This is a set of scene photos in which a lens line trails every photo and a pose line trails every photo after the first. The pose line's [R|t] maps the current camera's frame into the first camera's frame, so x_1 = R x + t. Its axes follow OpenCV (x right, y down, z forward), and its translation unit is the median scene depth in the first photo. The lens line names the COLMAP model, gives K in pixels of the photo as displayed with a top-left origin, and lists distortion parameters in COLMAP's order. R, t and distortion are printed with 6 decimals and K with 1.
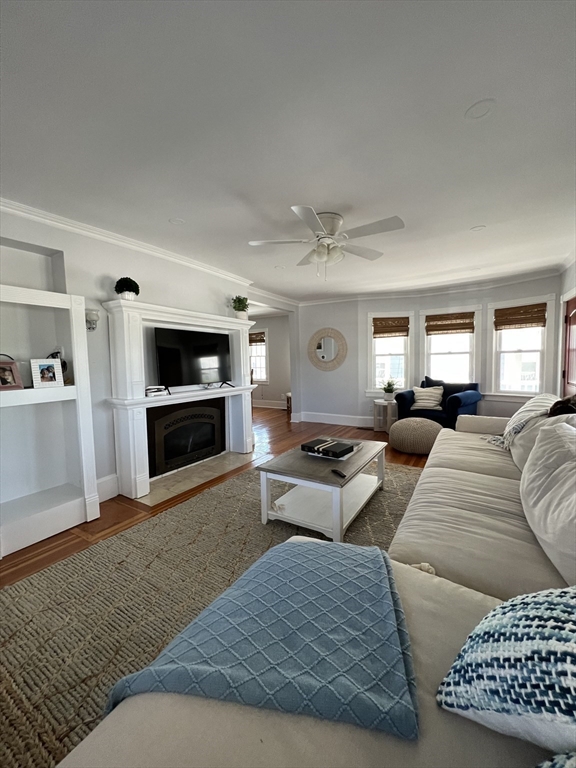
lens RADIAL K [[307.3, 0, 289.6], [0, 307.3, 383.7], [0, 0, 1]] dist [0.000857, -0.000244]
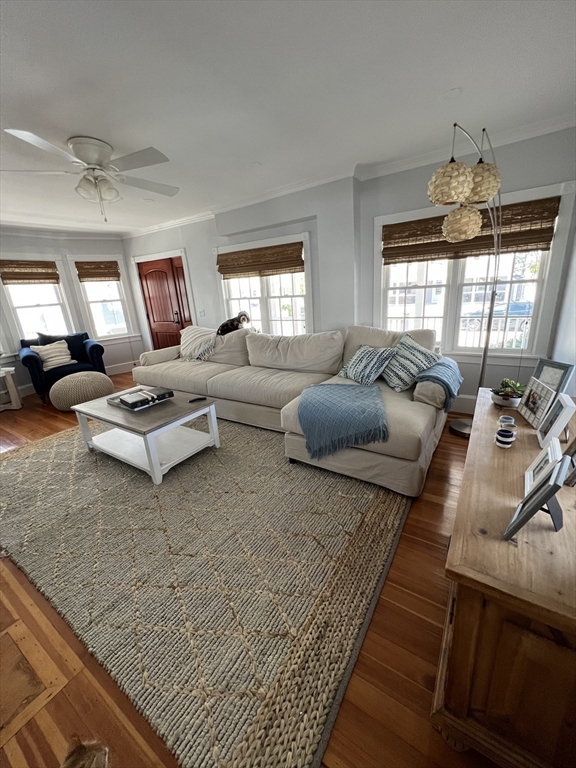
lens RADIAL K [[307.3, 0, 290.2], [0, 307.3, 384.0], [0, 0, 1]] dist [0.000857, -0.000244]
pose [[0.028865, -0.281034, 0.959264, -0.490373], [0.136524, 0.951779, 0.274733, -0.030063], [-0.990216, 0.123032, 0.065841, 0.258909]]
